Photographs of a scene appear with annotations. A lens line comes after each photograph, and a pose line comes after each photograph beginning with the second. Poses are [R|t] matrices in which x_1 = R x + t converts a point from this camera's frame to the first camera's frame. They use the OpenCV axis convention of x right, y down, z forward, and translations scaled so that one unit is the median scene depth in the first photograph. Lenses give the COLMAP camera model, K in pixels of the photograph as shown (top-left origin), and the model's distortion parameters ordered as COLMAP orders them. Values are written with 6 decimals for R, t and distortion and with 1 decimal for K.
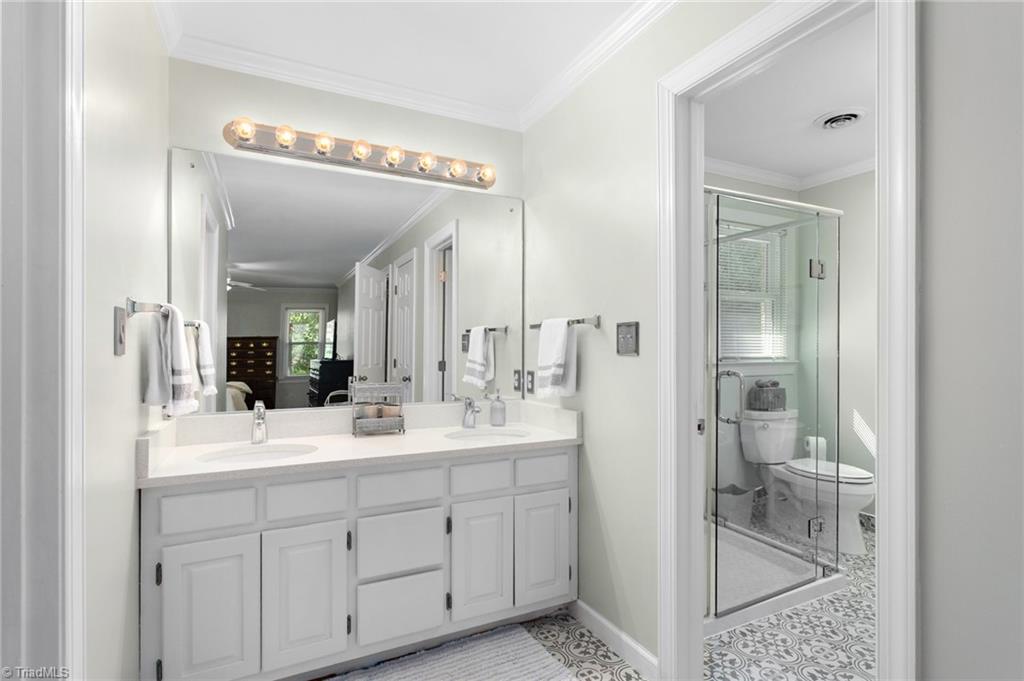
lens RADIAL K [[500.5, 0, 515.2], [0, 500.5, 336.5], [0, 0, 1]] dist [0.001579, 0.000480]
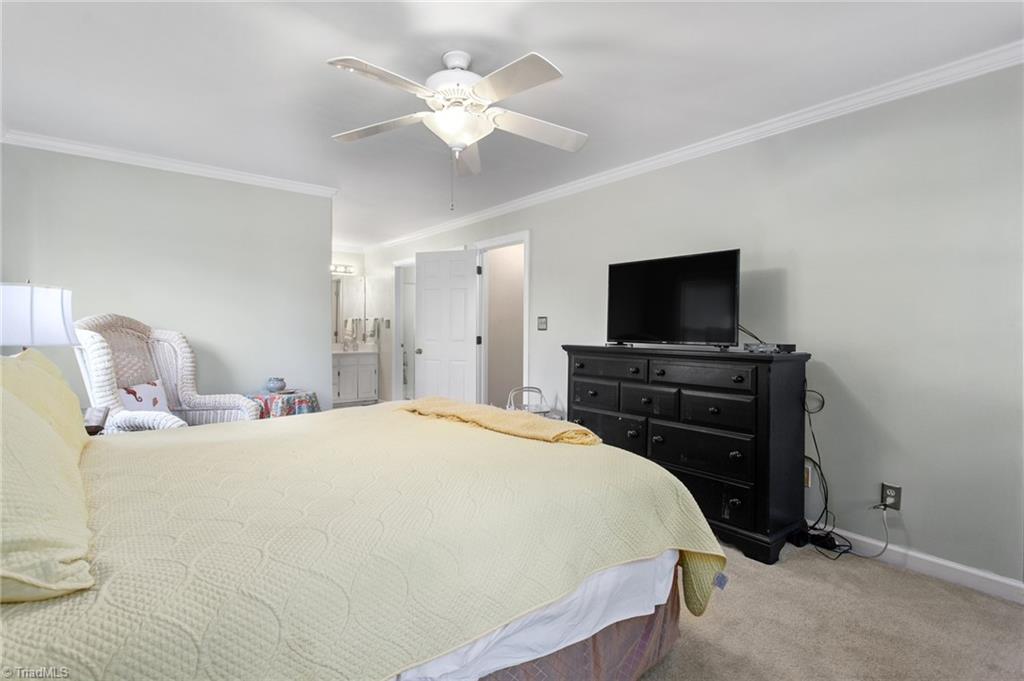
lens RADIAL K [[500.5, 0, 515.2], [0, 500.5, 336.5], [0, 0, 1]] dist [0.001579, 0.000480]
pose [[0.978492, 0.008749, 0.206099, 0.558240], [-0.016279, 0.999259, 0.034869, -0.070732], [-0.205641, -0.037474, 0.977910, -4.252799]]
